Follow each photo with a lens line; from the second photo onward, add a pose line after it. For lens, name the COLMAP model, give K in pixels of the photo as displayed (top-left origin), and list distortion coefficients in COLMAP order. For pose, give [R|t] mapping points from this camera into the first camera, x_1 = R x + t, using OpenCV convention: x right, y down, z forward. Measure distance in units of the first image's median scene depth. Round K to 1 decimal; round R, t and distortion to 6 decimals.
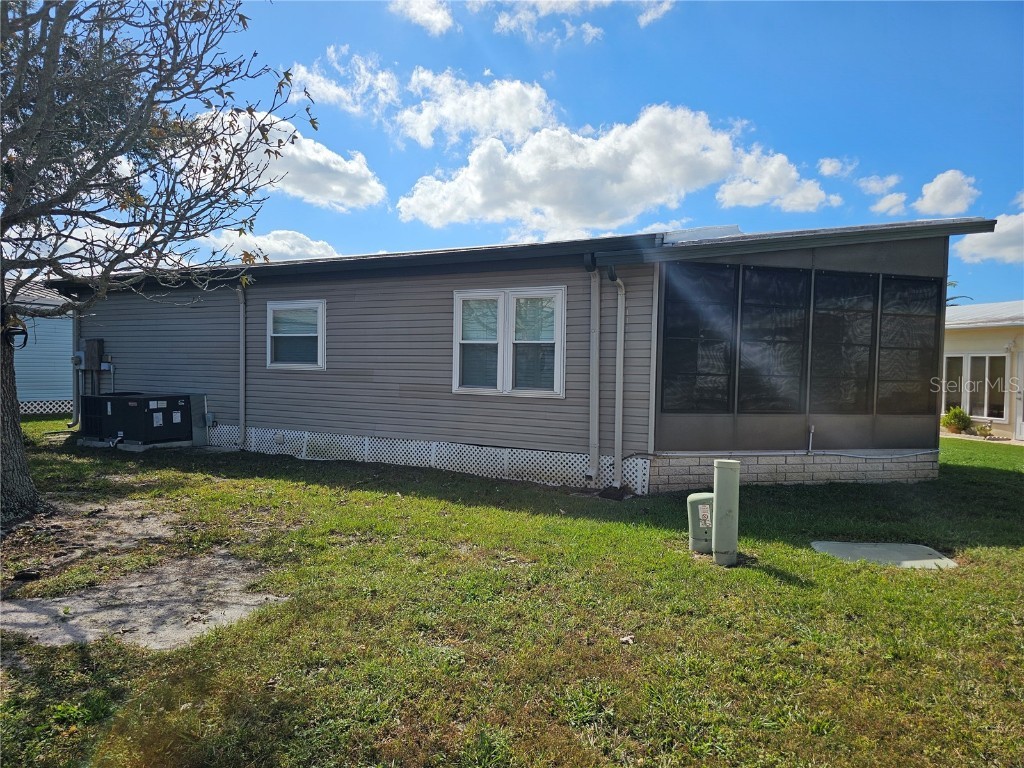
lens RADIAL K [[690.5, 0, 512.0], [0, 690.5, 384.0], [0, 0, 1]] dist [0.072916, -0.088406]
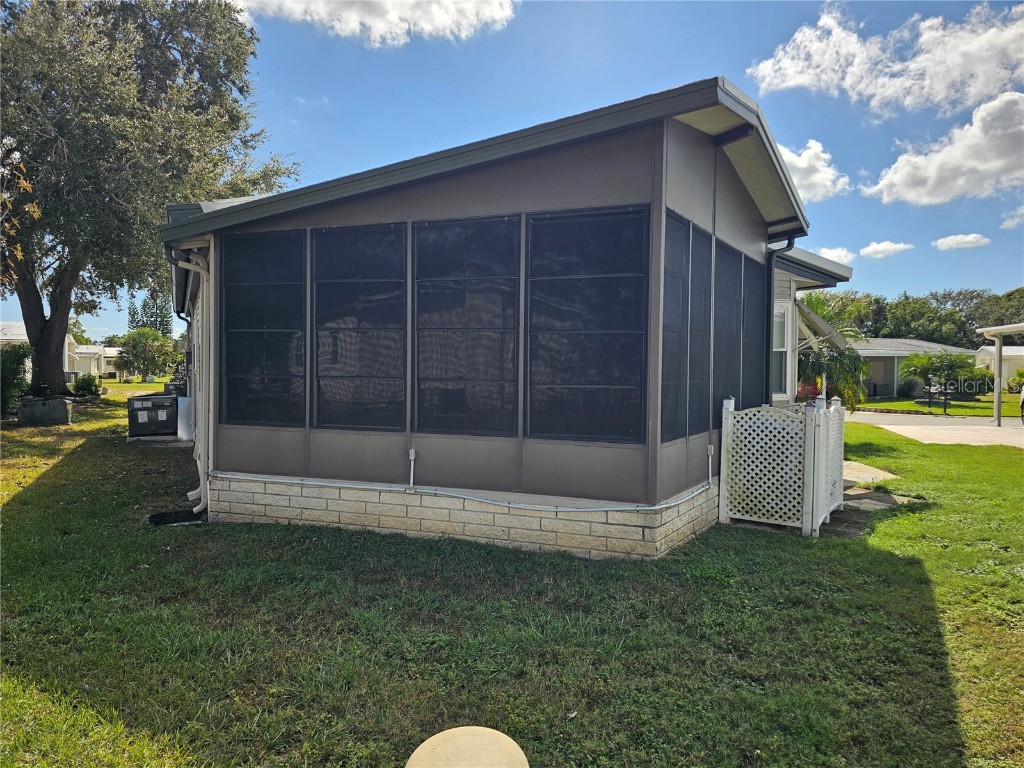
lens RADIAL K [[690.5, 0, 512.0], [0, 690.5, 384.0], [0, 0, 1]] dist [0.072916, -0.088406]
pose [[0.816682, 0.001765, -0.577086, 0.881281], [-0.009974, 0.999889, -0.011058, 0.003210], [0.577002, 0.014787, 0.816609, 0.503306]]
